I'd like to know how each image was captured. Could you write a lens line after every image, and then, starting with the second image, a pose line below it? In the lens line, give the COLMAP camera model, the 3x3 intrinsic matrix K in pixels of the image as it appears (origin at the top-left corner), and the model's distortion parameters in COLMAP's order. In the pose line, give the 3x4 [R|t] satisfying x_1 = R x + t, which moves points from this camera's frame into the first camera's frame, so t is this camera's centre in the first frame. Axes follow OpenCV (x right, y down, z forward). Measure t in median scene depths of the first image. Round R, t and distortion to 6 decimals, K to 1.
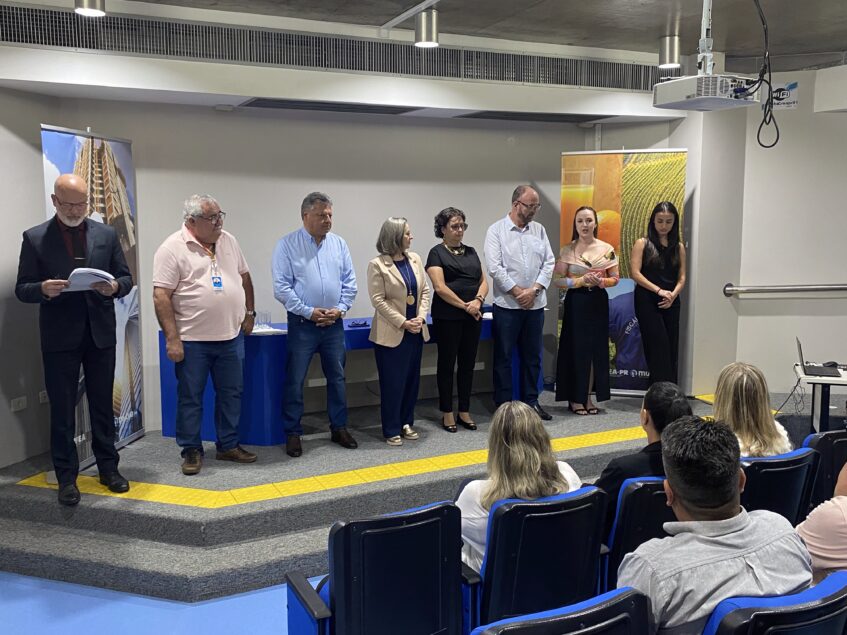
lens RADIAL K [[803.3, 0, 417.6], [0, 803.3, 325.5], [0, 0, 1]] dist [0.056772, 0.000000]
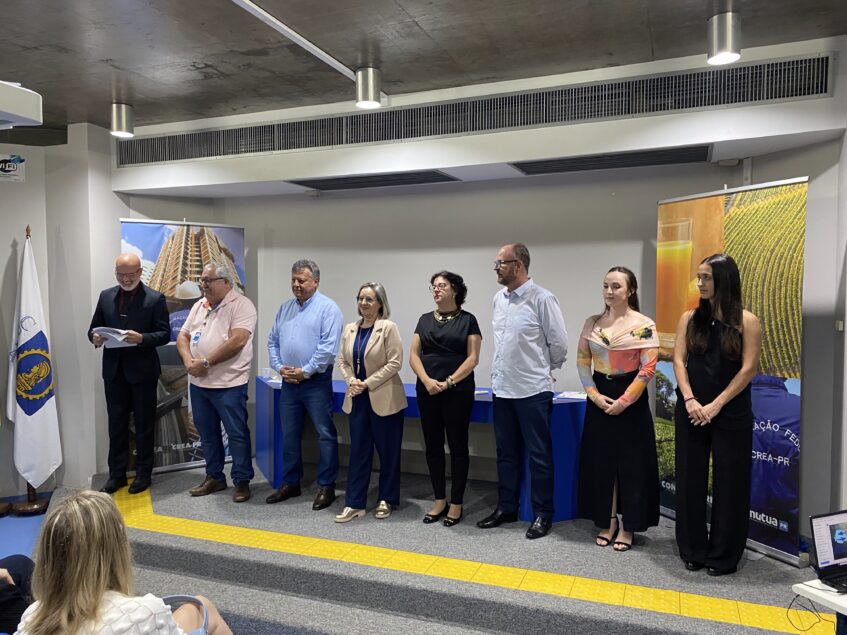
lens RADIAL K [[651.2, 0, 426.1], [0, 651.2, 323.2], [0, 0, 1]] dist [0.020501, -0.037120]
pose [[0.681094, 0.035799, -0.731321, 0.597524], [-0.101898, 0.993719, -0.046255, -0.055908], [0.725071, 0.106024, 0.680463, 0.515396]]
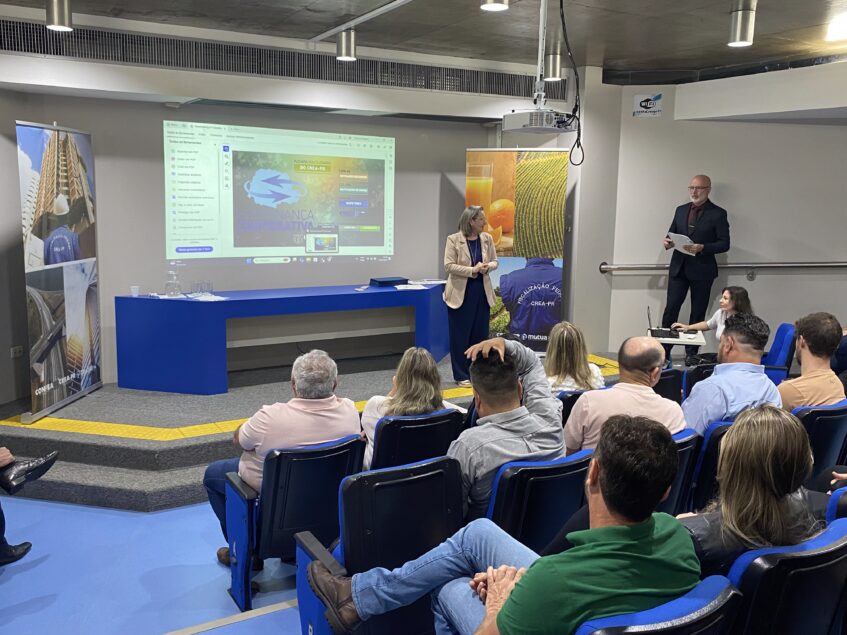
lens RADIAL K [[777.8, 0, 418.0], [0, 777.8, 320.9], [0, 0, 1]] dist [0.048793, 0.000000]
pose [[0.997164, 0.006595, 0.074969, 0.030912], [-0.008662, 0.999590, 0.027279, 0.006988], [-0.074758, -0.027851, 0.996813, -0.162527]]
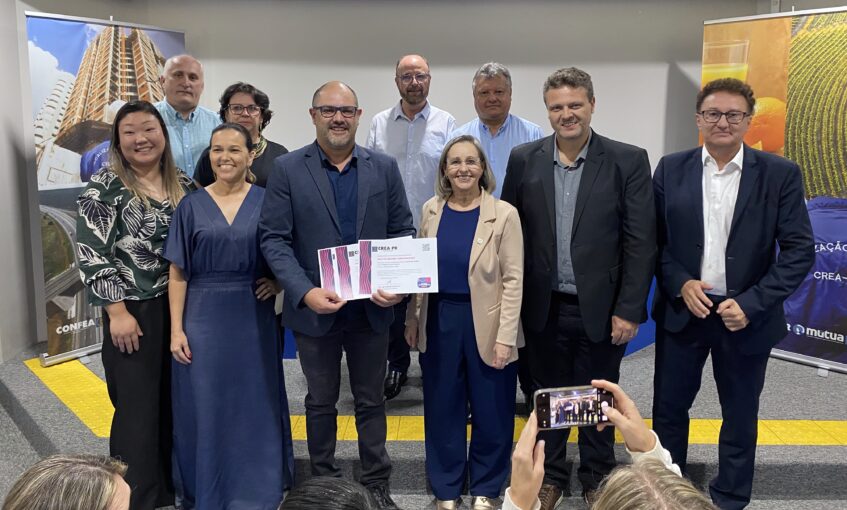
lens RADIAL K [[644.8, 0, 429.6], [0, 644.8, 195.6], [0, 0, 1]] dist [0.008081, -0.009540]
pose [[0.883458, 0.058125, -0.464891, 0.294014], [-0.066963, 0.997752, -0.002506, -0.041939], [0.463700, 0.033345, 0.885365, 0.434593]]
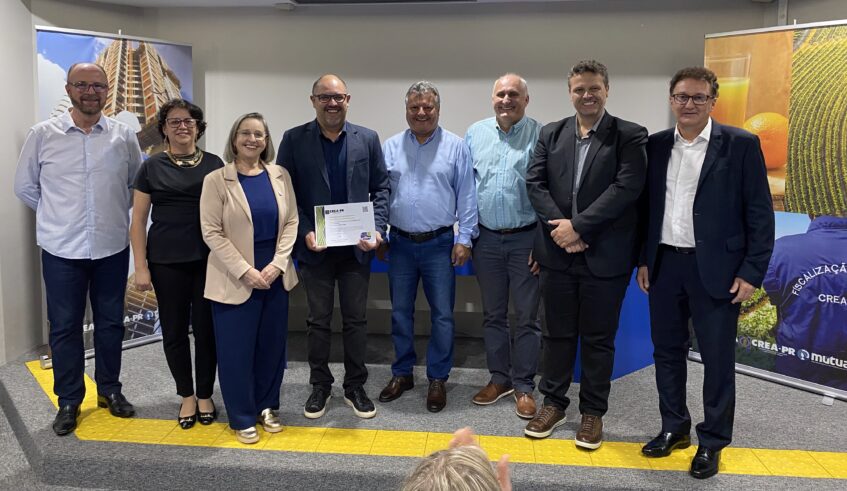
lens RADIAL K [[650.4, 0, 426.4], [0, 650.4, 187.1], [0, 0, 1]] dist [-0.004733, 0.014457]
pose [[0.851583, 0.055601, -0.521263, 0.339122], [-0.083133, 0.996100, -0.029564, -0.046023], [0.517587, 0.068510, 0.852884, 0.454854]]
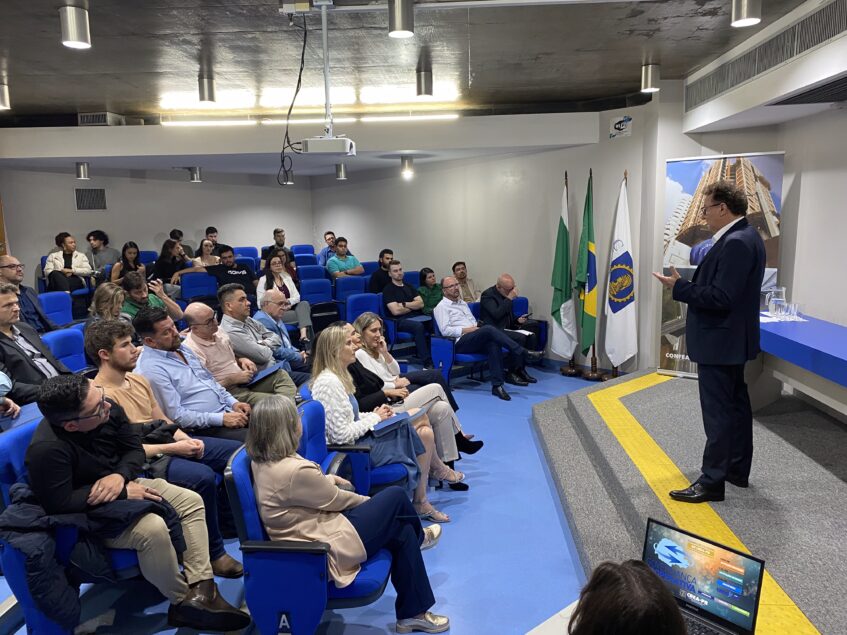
lens RADIAL K [[651.2, 0, 428.9], [0, 651.2, 318.7], [0, 0, 1]] dist [0.020501, -0.037120]
pose [[-0.478046, 0.147362, -0.865885, 0.803638], [-0.101363, 0.969983, 0.221039, -0.143702], [0.872466, 0.193436, -0.448759, 1.010655]]
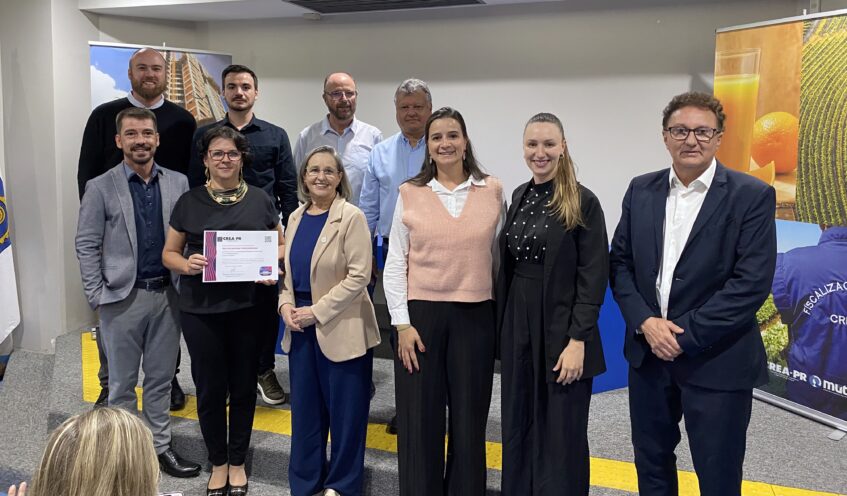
lens RADIAL K [[655.6, 0, 427.6], [0, 655.6, 176.1], [0, 0, 1]] dist [0.019147, -0.023599]
pose [[0.716967, 0.055065, -0.694929, 0.484159], [-0.106650, 0.993804, -0.031284, -0.057109], [0.688901, 0.096544, 0.718398, 0.538659]]
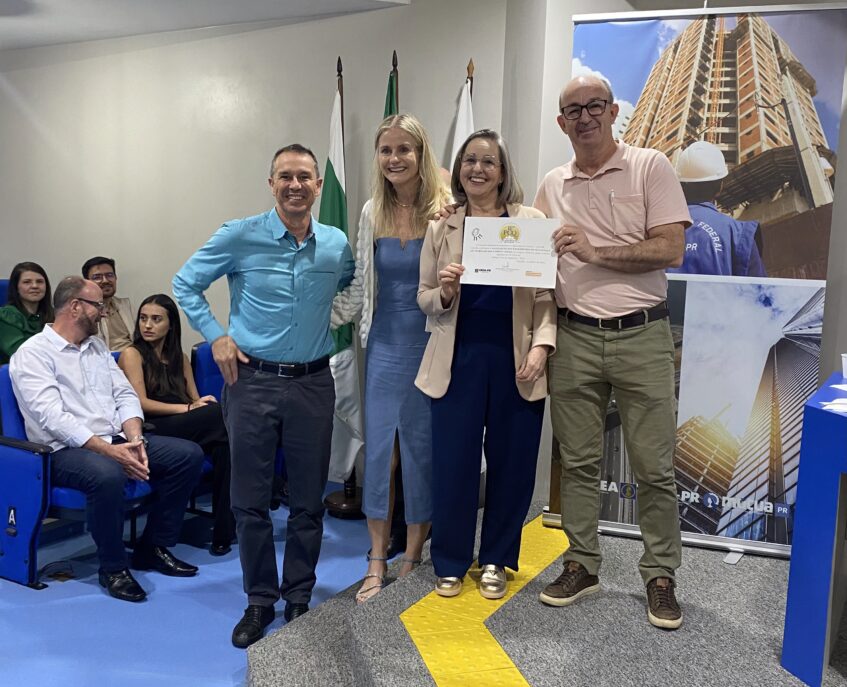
lens RADIAL K [[892.4, 0, 421.7], [0, 892.4, 345.6], [0, 0, 1]] dist [-0.006188, 0.000000]
pose [[-0.194078, 0.109148, -0.974895, 0.283473], [-0.172922, 0.974423, 0.143520, -0.046343], [0.965625, 0.196435, -0.170240, 0.862627]]
